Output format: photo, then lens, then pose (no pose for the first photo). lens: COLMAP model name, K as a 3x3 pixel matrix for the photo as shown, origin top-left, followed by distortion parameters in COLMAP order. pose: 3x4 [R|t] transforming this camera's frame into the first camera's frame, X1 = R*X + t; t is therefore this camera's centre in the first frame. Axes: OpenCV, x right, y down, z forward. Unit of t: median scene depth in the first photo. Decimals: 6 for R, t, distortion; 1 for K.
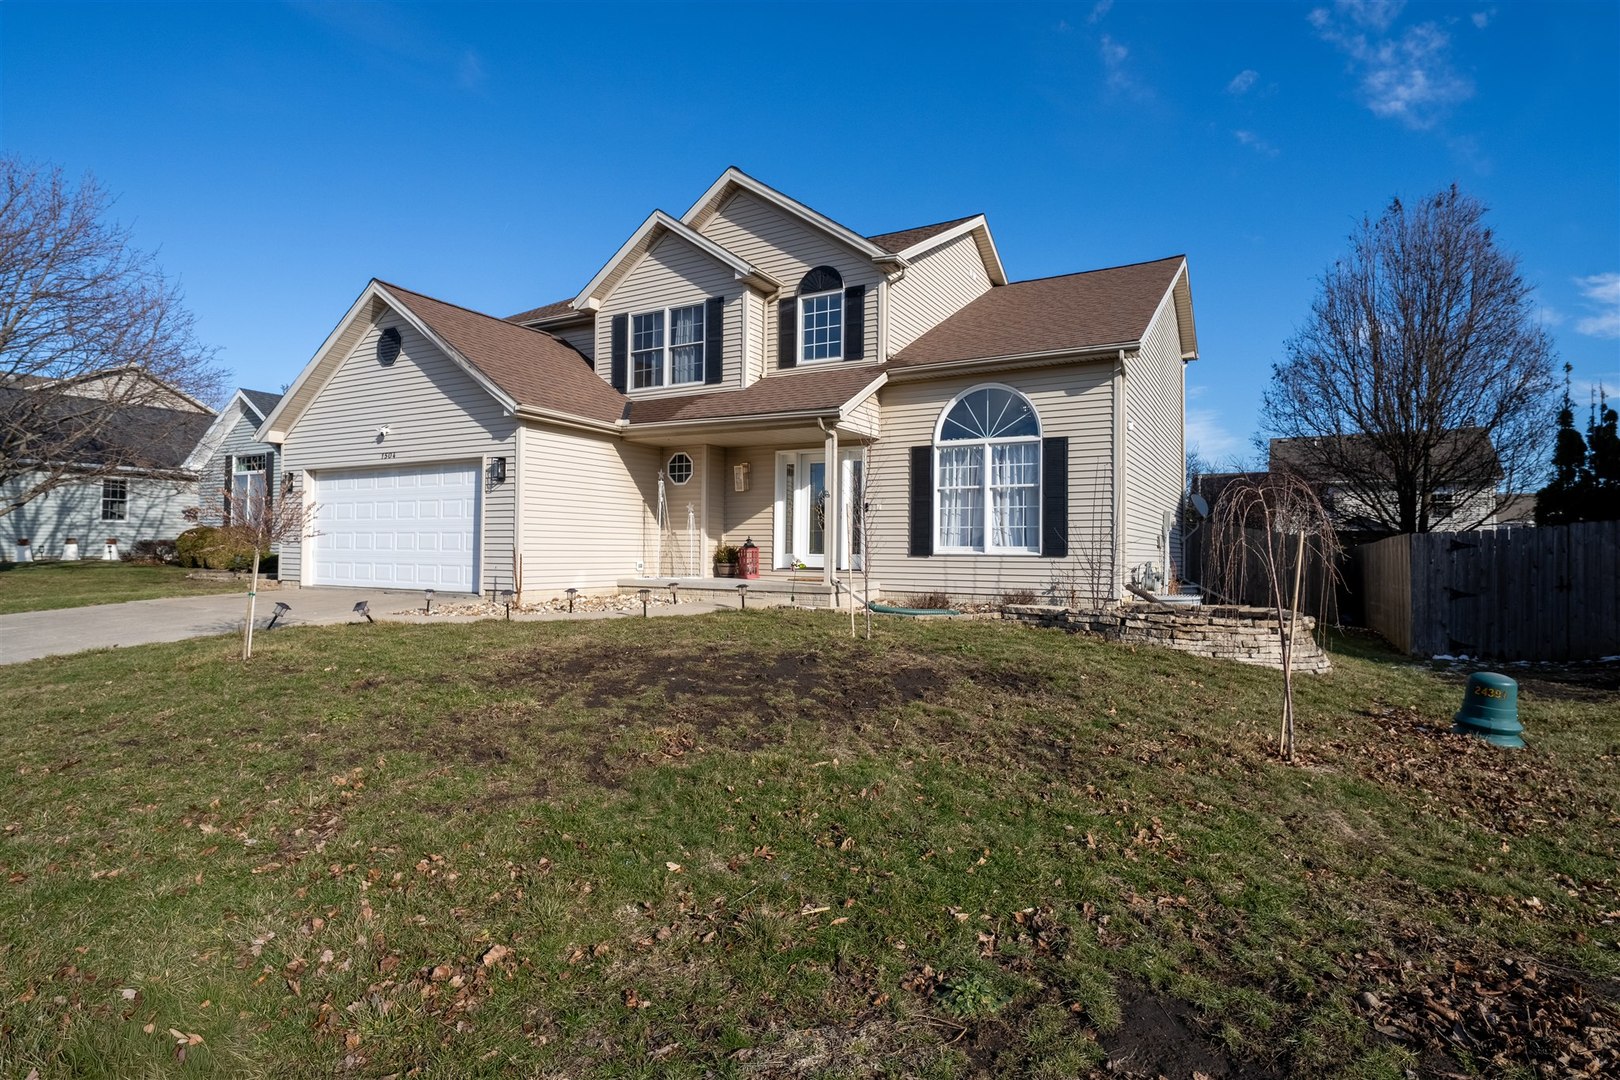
lens RADIAL K [[814.6, 0, 810.0], [0, 814.6, 540.0], [0, 0, 1]] dist [0.001545, 0.000005]
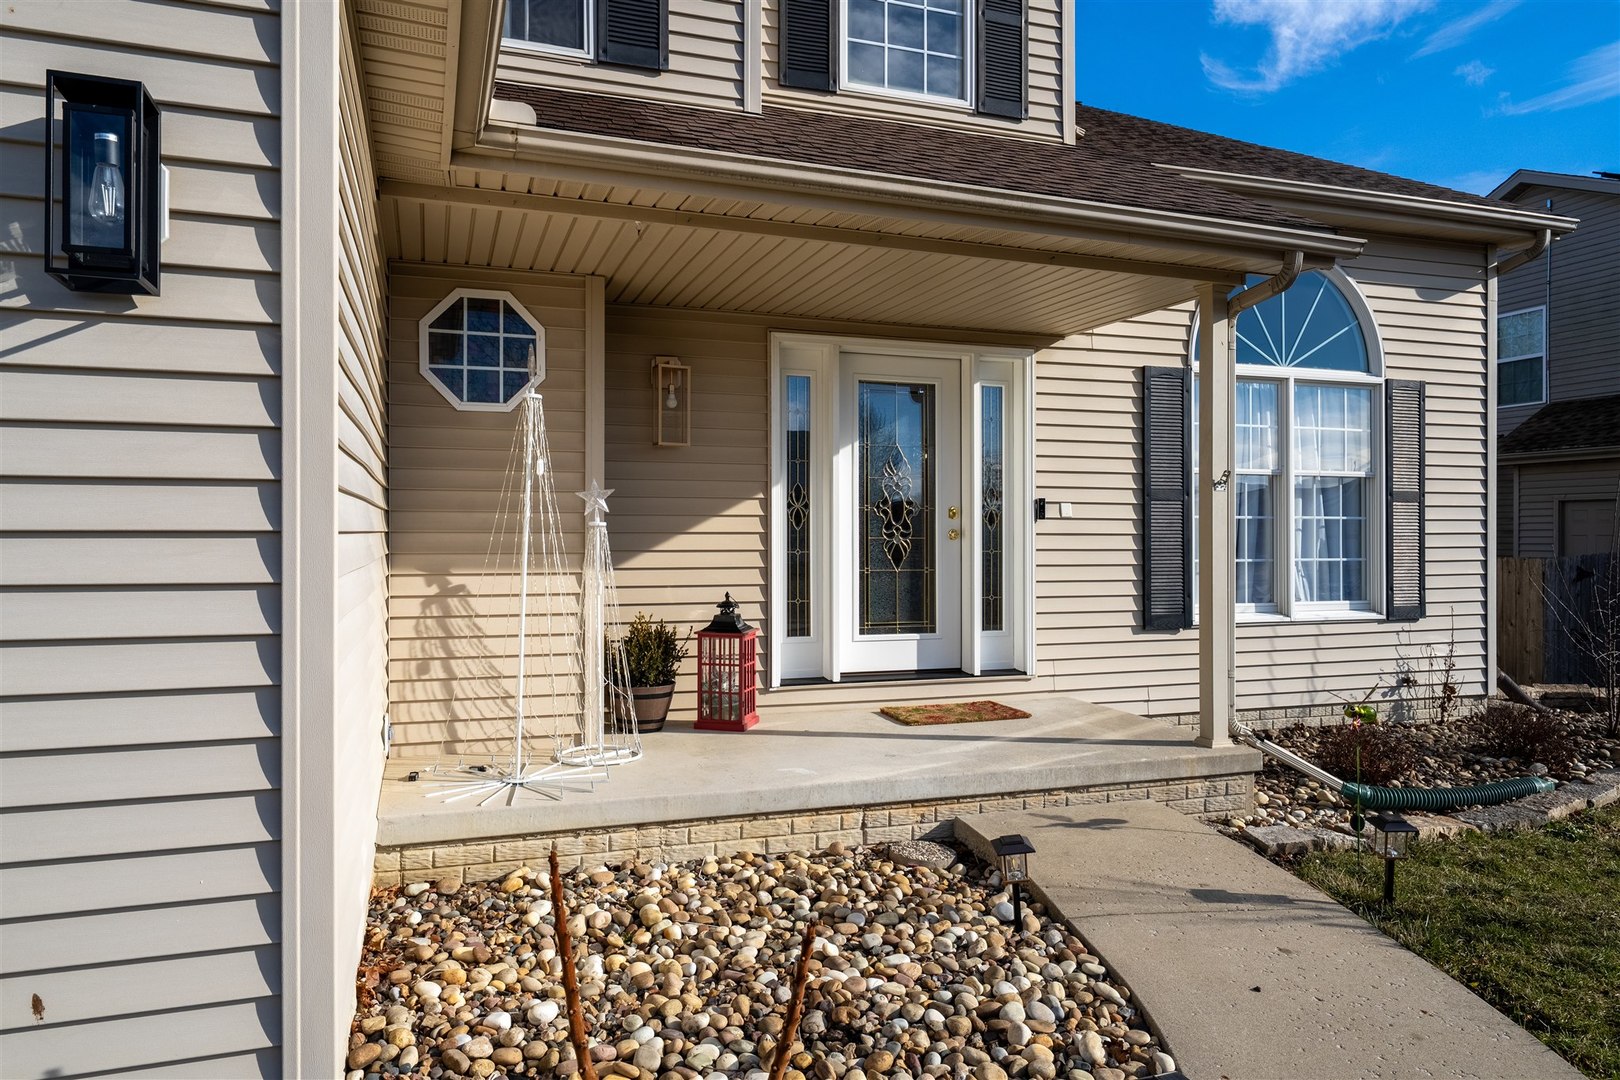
lens RADIAL K [[1092.0, 0, 810.0], [0, 1092.0, 540.0], [0, 0, 1]] dist [-0.000058, 0.000672]
pose [[0.660743, -0.011413, 0.750526, -0.406251], [-0.006527, 0.999759, 0.020950, -0.037095], [-0.750584, -0.018741, 0.660509, 0.764155]]
